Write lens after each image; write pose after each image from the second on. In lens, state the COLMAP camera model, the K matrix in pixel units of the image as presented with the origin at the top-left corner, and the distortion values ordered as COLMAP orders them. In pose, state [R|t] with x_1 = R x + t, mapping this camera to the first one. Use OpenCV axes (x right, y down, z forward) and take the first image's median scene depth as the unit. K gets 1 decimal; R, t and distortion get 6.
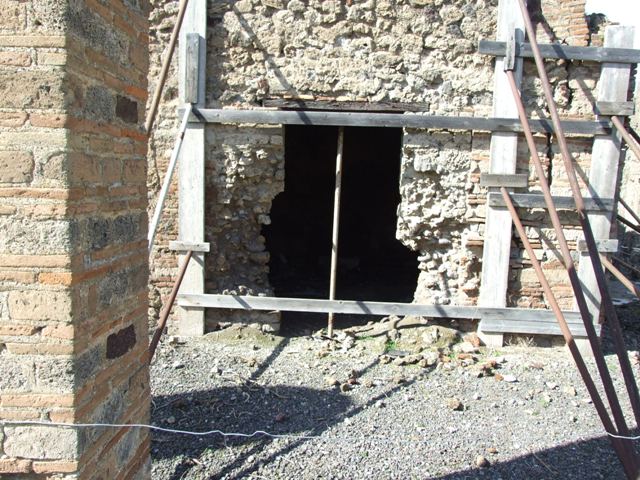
lens RADIAL K [[517.0, 0, 323.2], [0, 517.0, 237.0], [0, 0, 1]] dist [-0.066320, 0.072713]
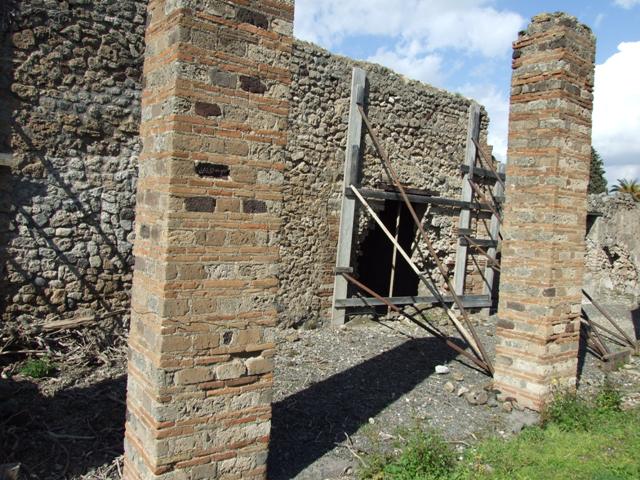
lens RADIAL K [[517.0, 0, 323.2], [0, 517.0, 237.0], [0, 0, 1]] dist [-0.066320, 0.072713]
pose [[0.795125, 0.003229, 0.606437, -1.346188], [0.033122, 0.998262, -0.048743, -0.007869], [-0.605541, 0.058843, 0.793636, -0.282191]]
